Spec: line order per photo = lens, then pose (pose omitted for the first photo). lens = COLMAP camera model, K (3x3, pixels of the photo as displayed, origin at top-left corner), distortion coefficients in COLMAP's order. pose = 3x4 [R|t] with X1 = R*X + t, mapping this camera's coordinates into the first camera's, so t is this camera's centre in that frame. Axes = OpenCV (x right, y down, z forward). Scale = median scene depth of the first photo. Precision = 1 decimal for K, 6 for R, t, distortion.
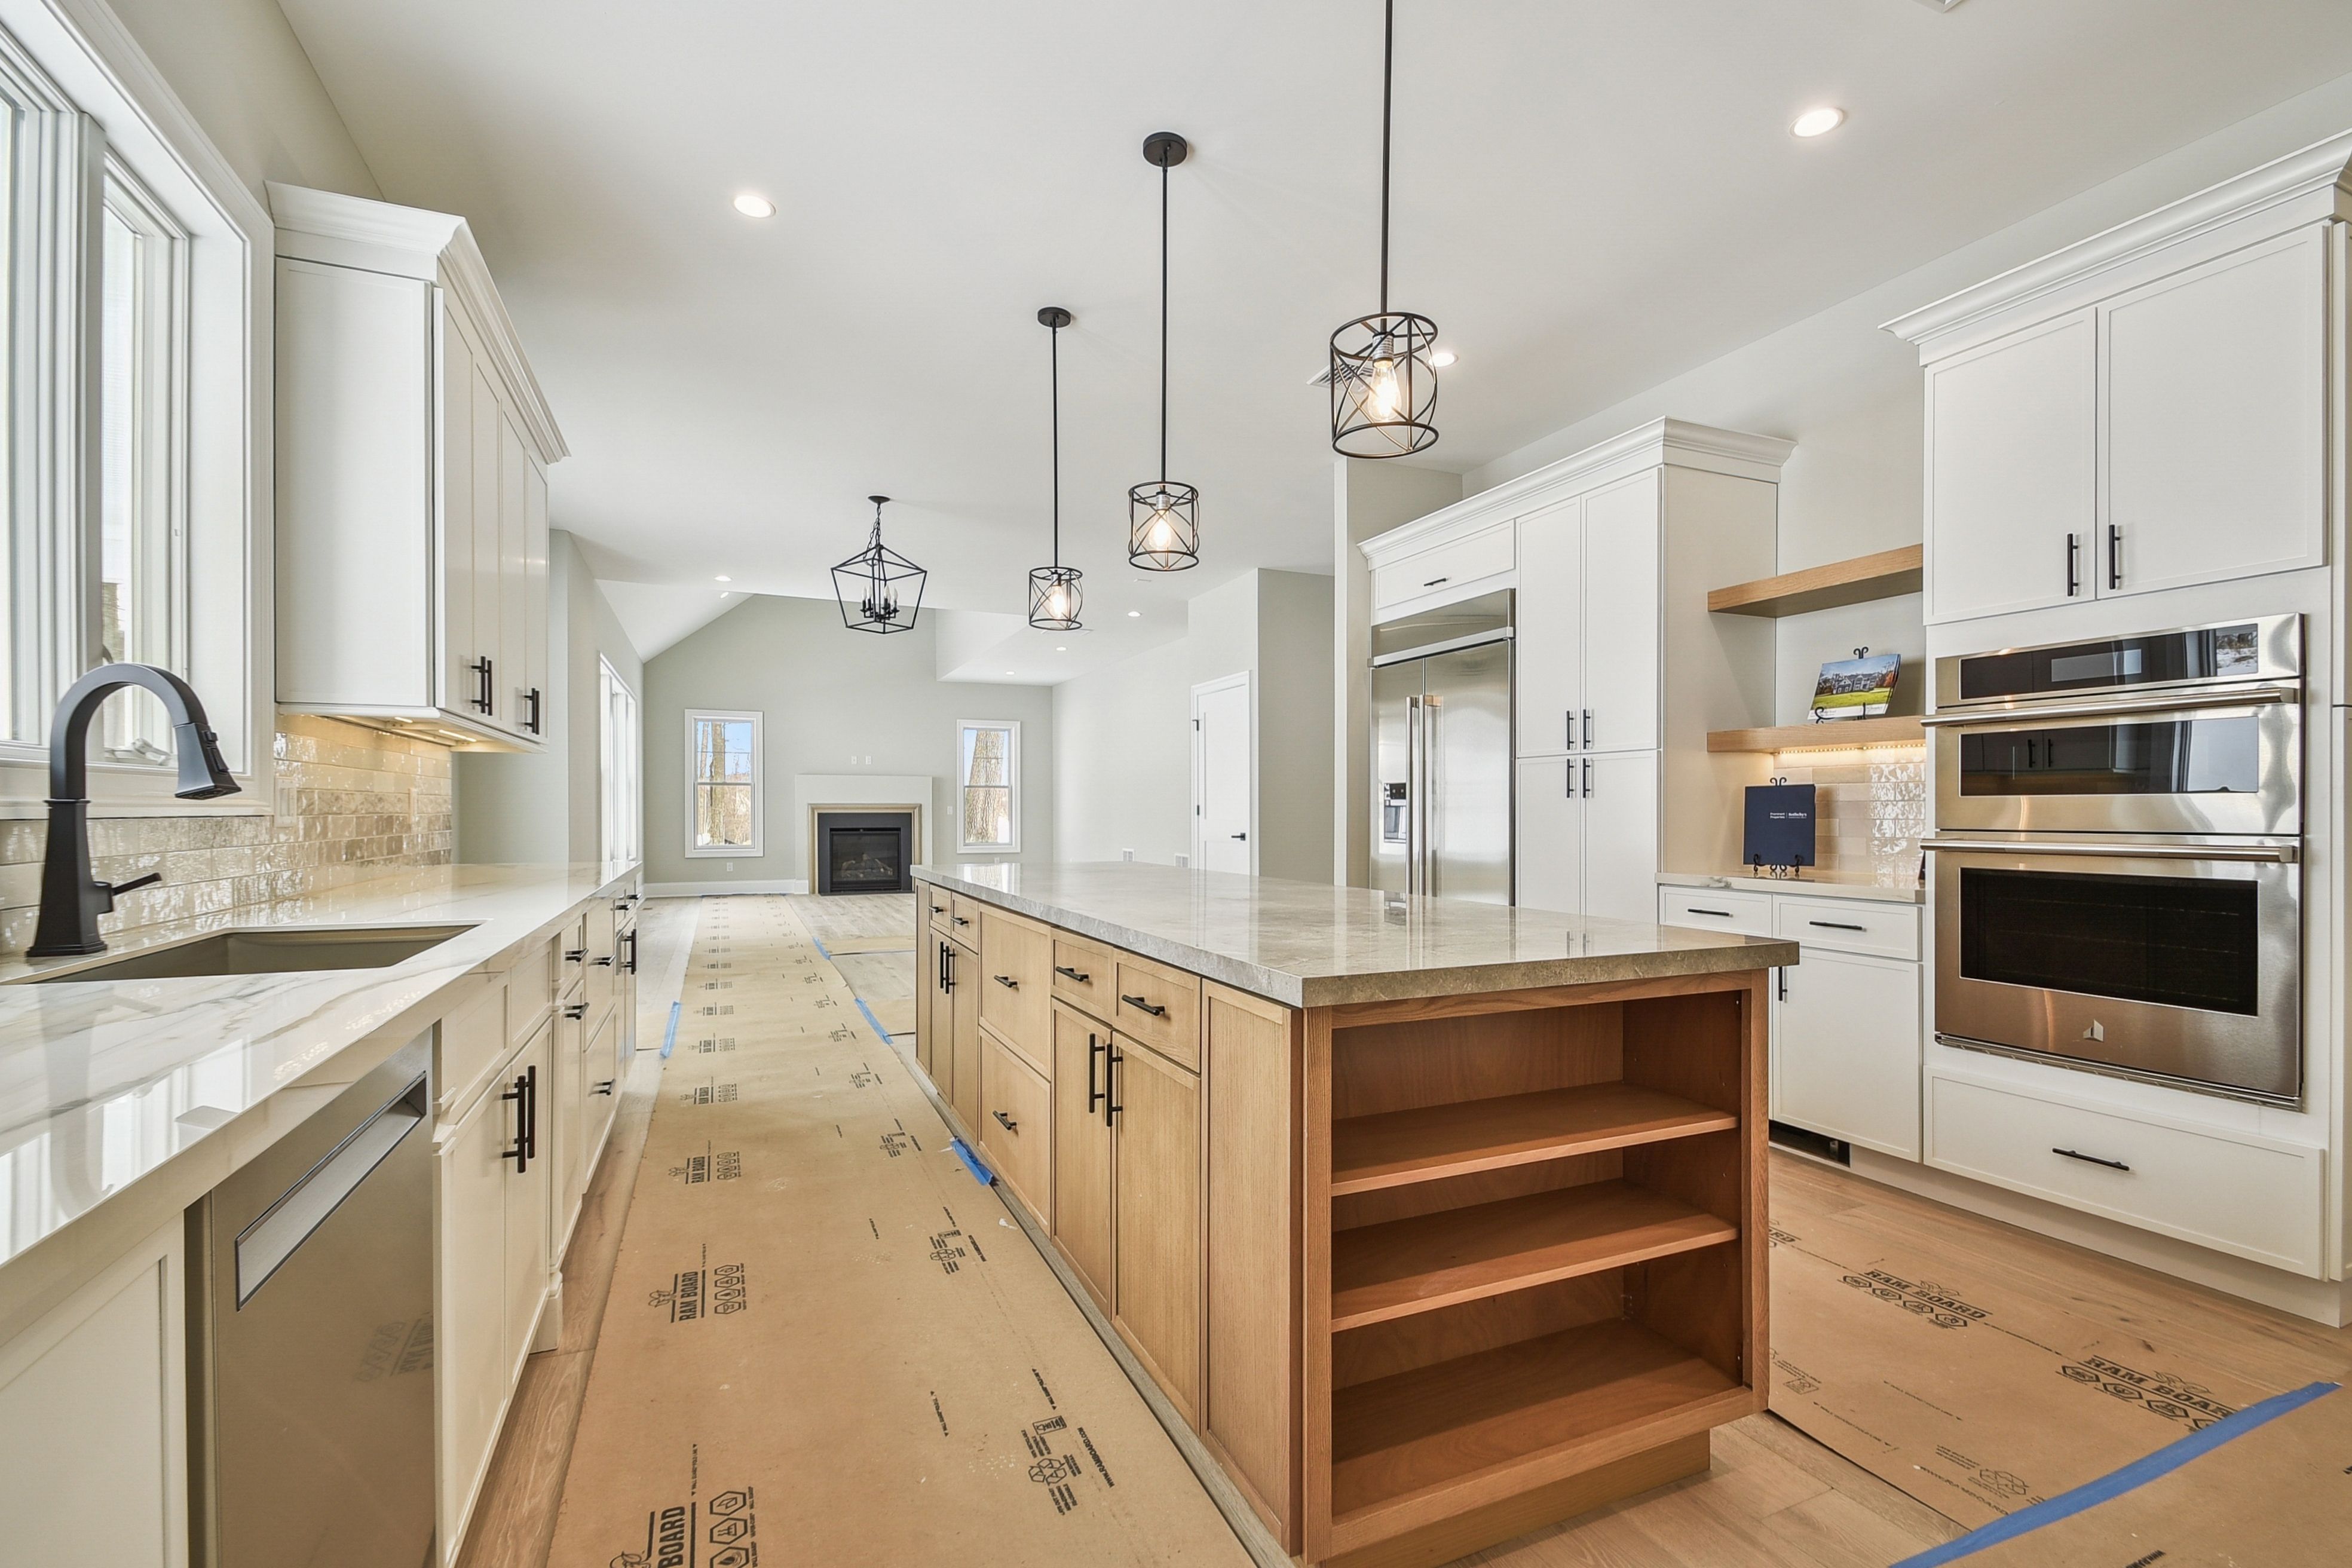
lens RADIAL K [[1049.8, 0, 1183.0], [0, 1049.8, 805.1], [0, 0, 1]] dist [0.050308, -0.023400]
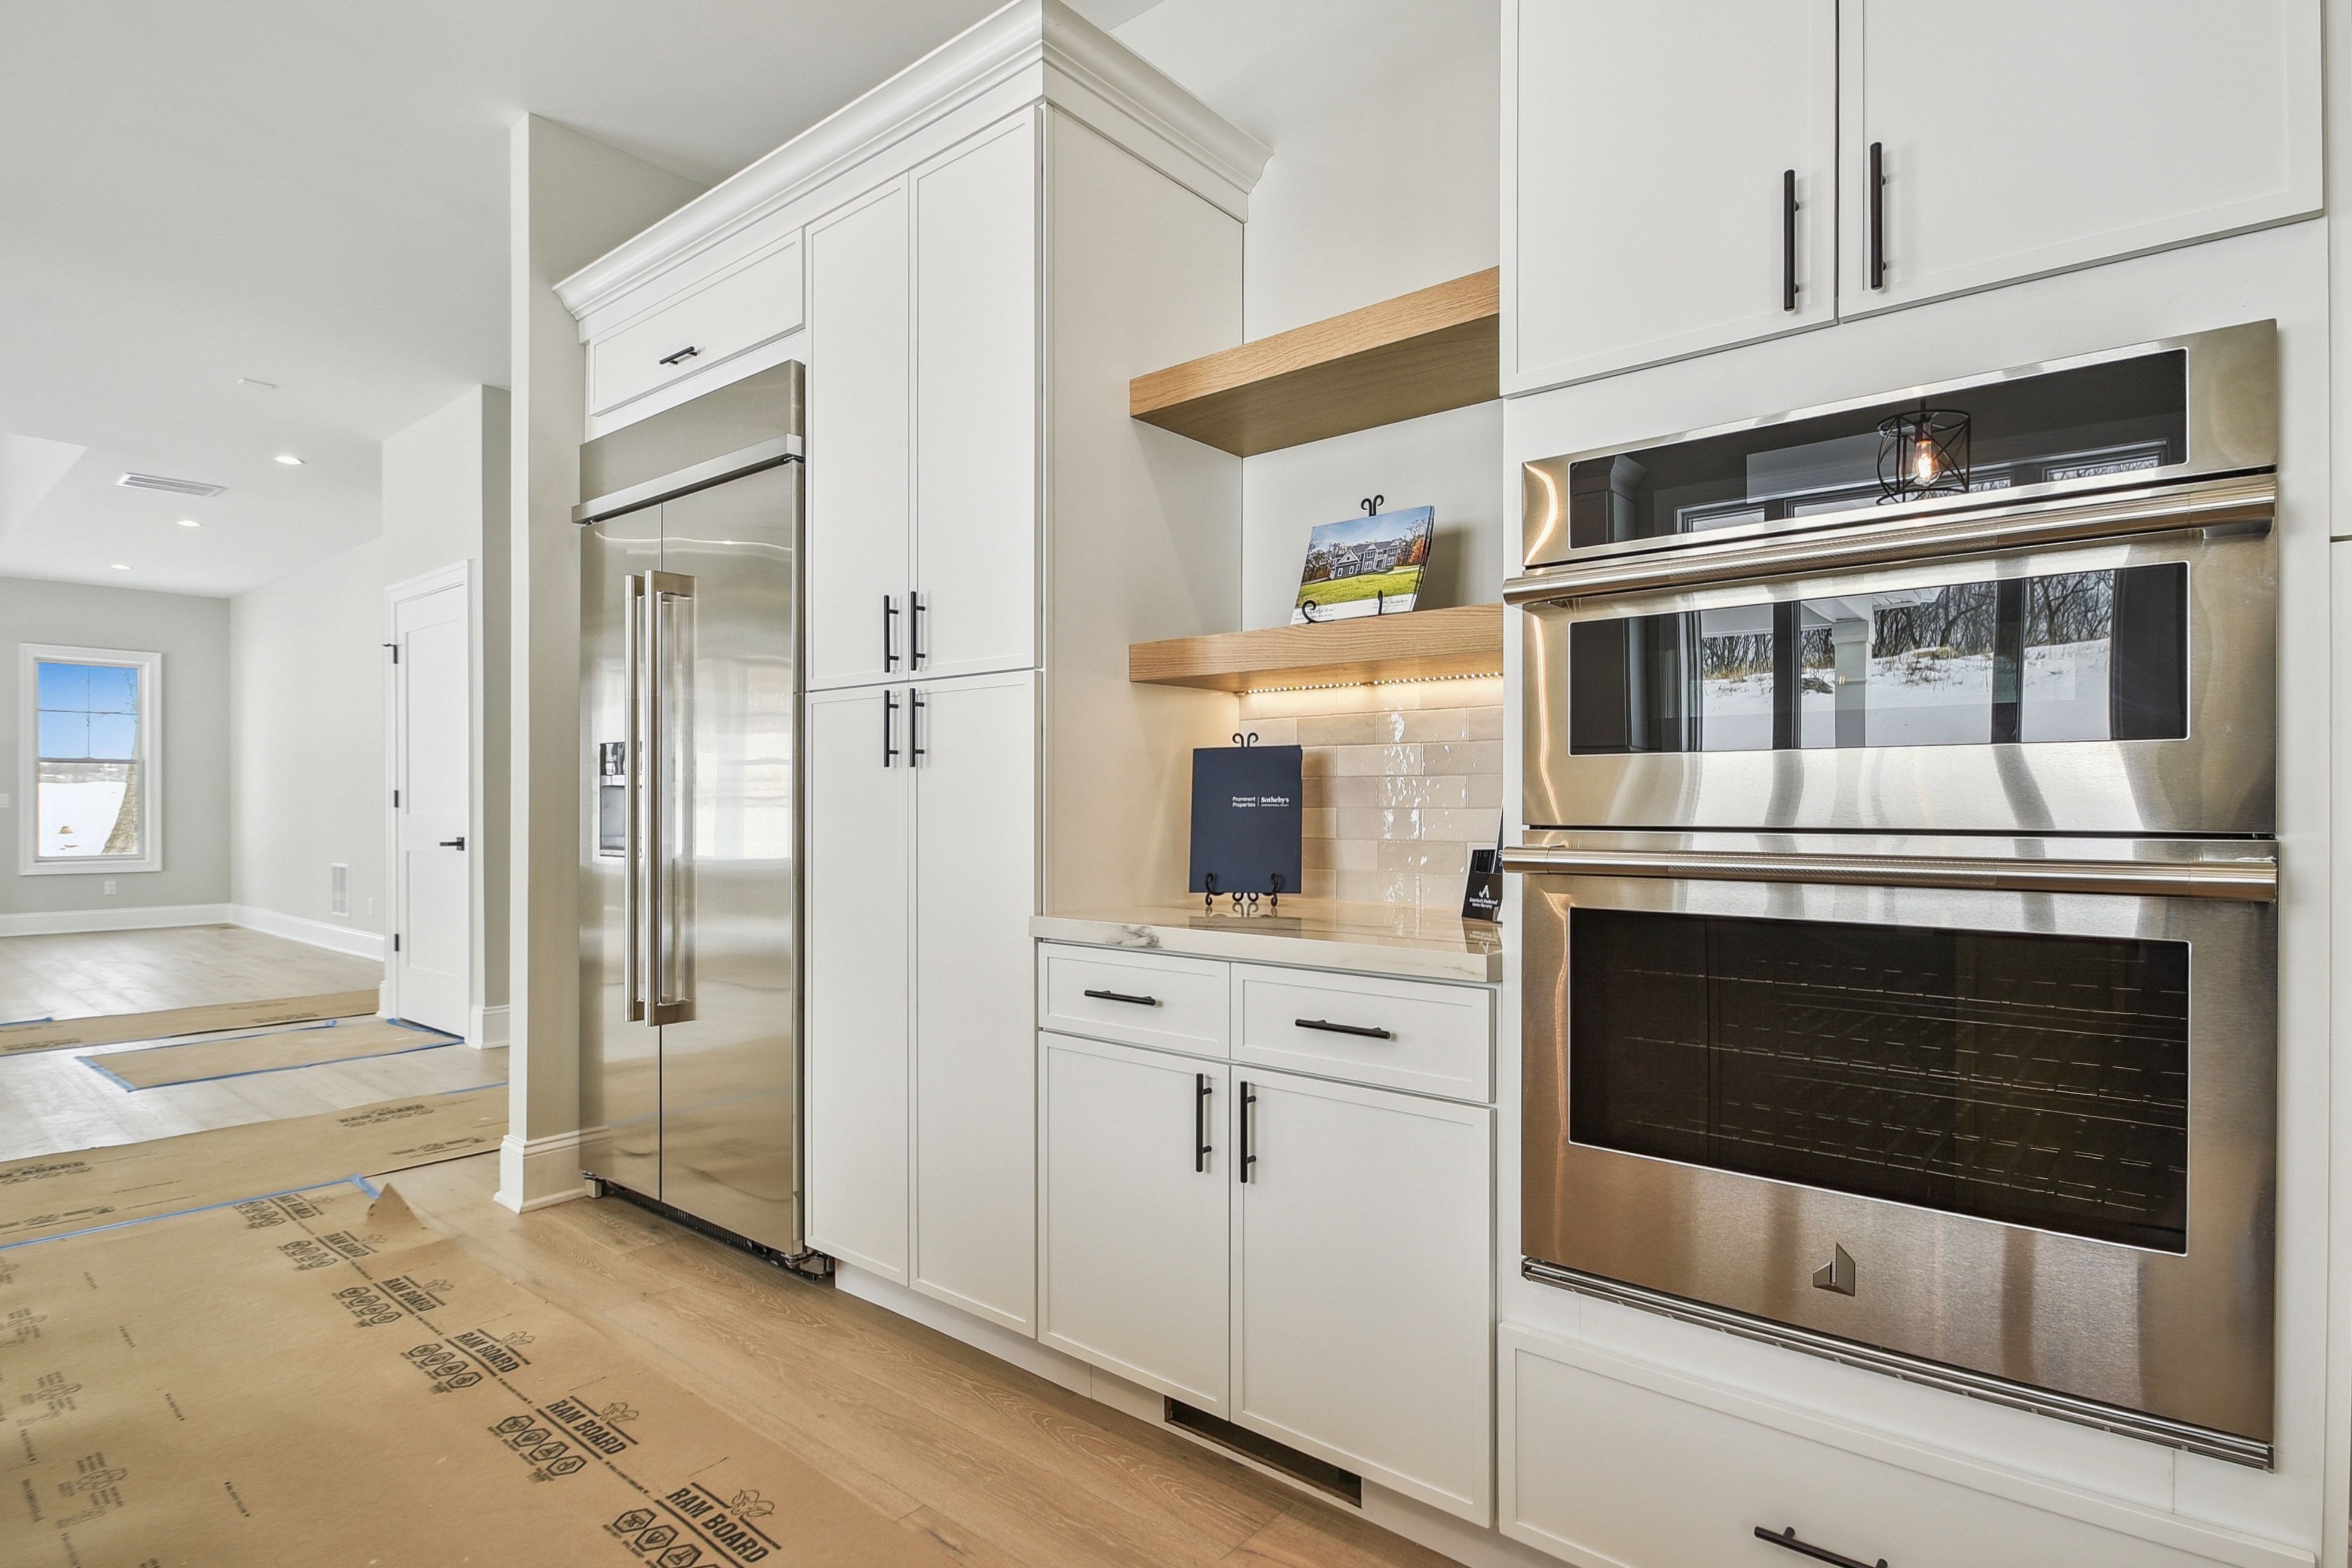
lens RADIAL K [[1210.1, 0, 1176.0], [0, 1210.1, 784.0], [0, 0, 1]] dist [-0.001886, -0.000332]
pose [[0.903335, 0.004925, 0.428908, 0.265680], [-0.000755, 0.999951, -0.009891, 0.006918], [-0.428936, 0.008612, 0.903294, 0.462234]]
